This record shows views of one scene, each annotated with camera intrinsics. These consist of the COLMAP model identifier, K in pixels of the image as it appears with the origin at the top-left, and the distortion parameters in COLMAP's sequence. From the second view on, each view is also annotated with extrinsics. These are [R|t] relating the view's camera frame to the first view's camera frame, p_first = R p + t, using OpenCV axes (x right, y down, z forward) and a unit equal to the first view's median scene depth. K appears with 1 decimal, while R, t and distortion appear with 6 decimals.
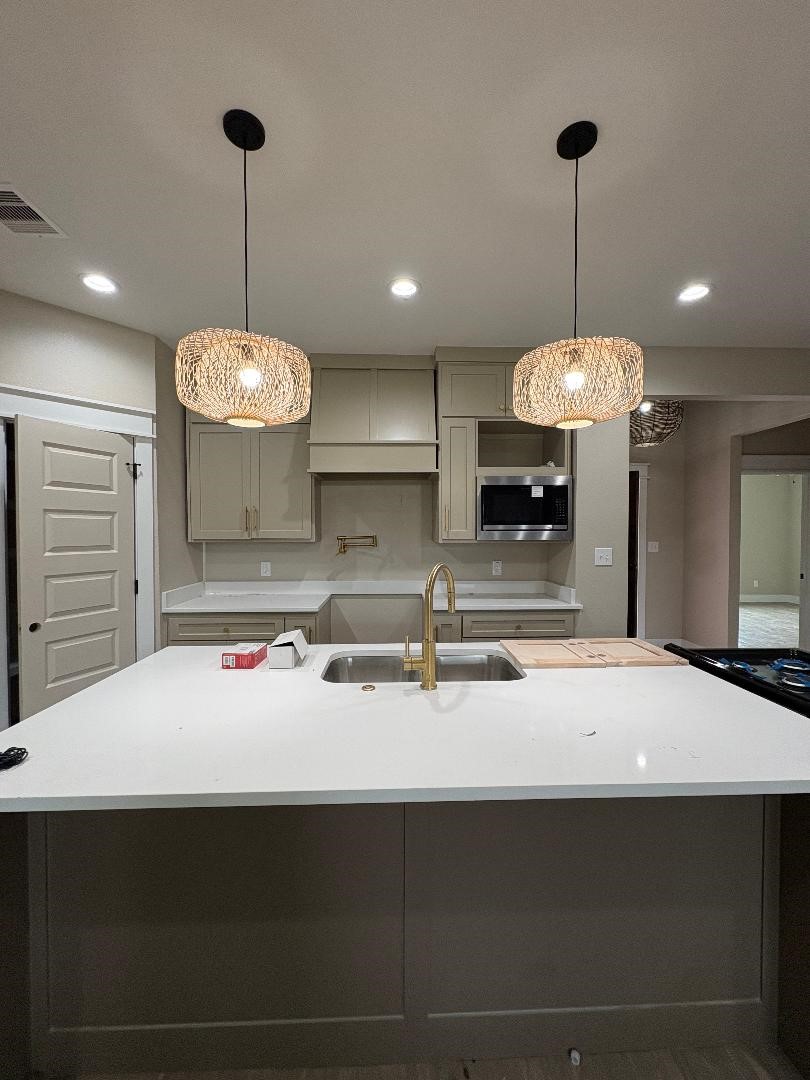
lens RADIAL K [[430.8, 0, 403.3], [0, 430.8, 537.2], [0, 0, 1]] dist [0.001491, 0.000069]
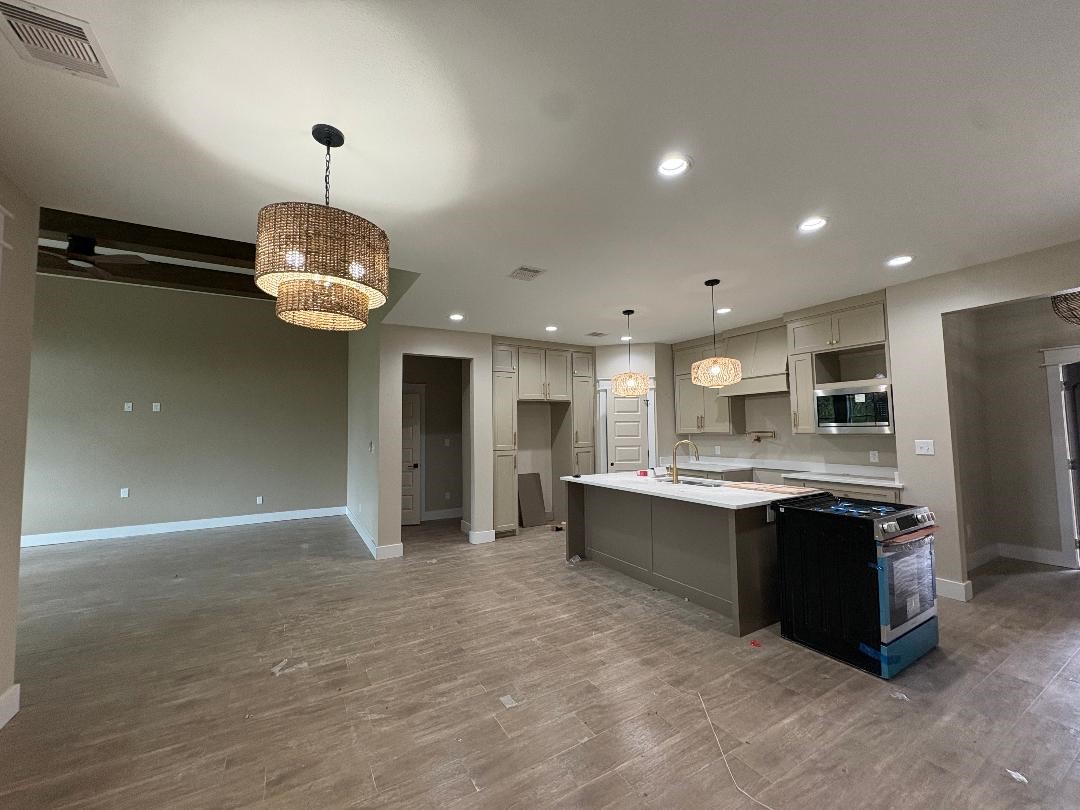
lens RADIAL K [[430.8, 0, 538.5], [0, 430.8, 401.7], [0, 0, 1]] dist [0.001491, 0.000069]
pose [[0.477423, -0.064147, -0.876329, 1.023610], [-0.003858, 0.997169, -0.075094, 0.013367], [0.878665, 0.039232, 0.475824, -0.561546]]
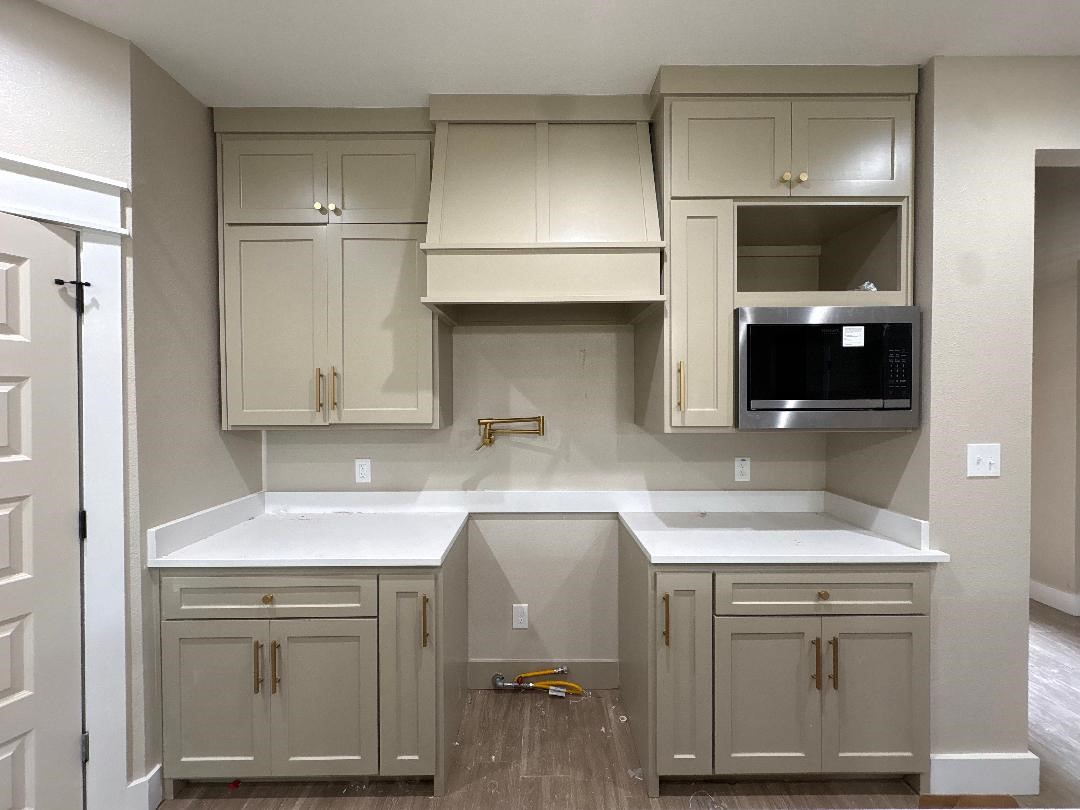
lens RADIAL K [[430.8, 0, 538.5], [0, 430.8, 401.7], [0, 0, 1]] dist [0.001491, 0.000069]
pose [[0.999525, -0.002663, -0.030719, -0.058574], [0.002395, 0.999959, -0.008759, -0.021531], [0.030741, 0.008681, 0.999490, 0.457421]]
